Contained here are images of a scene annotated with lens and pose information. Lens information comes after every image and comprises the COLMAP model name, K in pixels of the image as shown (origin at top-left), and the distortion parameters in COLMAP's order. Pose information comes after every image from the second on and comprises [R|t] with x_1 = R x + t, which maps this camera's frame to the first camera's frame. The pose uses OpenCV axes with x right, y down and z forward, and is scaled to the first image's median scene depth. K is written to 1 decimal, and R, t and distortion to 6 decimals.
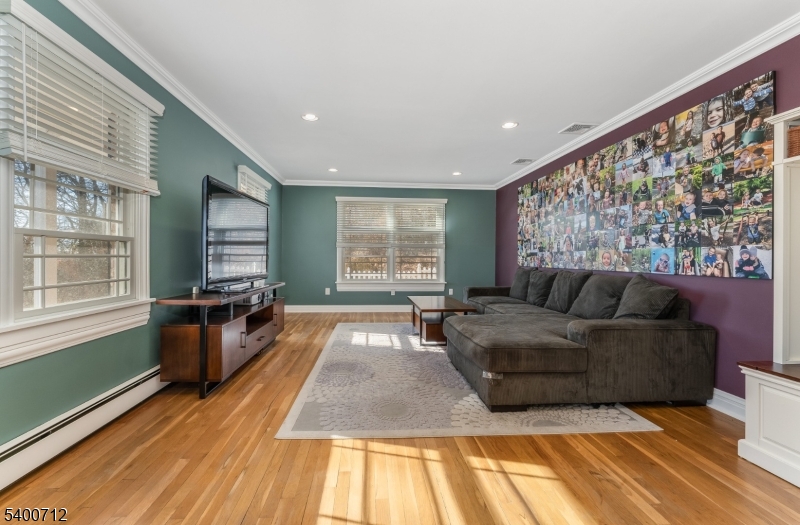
lens RADIAL K [[328.7, 0, 395.8], [0, 328.7, 260.9], [0, 0, 1]] dist [-0.000547, -0.000662]
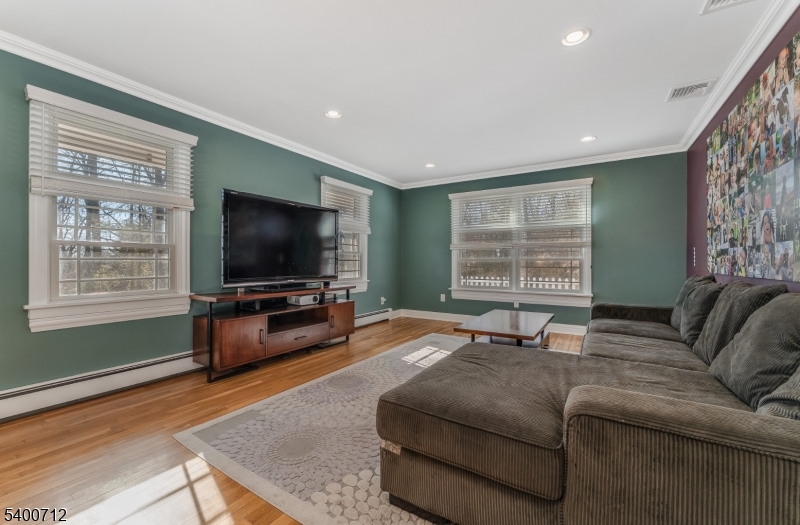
lens RADIAL K [[328.7, 0, 399.0], [0, 328.7, 262.6], [0, 0, 1]] dist [-0.000547, -0.000662]
pose [[0.802988, -0.004700, -0.595976, 0.351857], [-0.001901, 0.999944, -0.010447, 0.005074], [0.595992, 0.009521, 0.802934, 0.260028]]
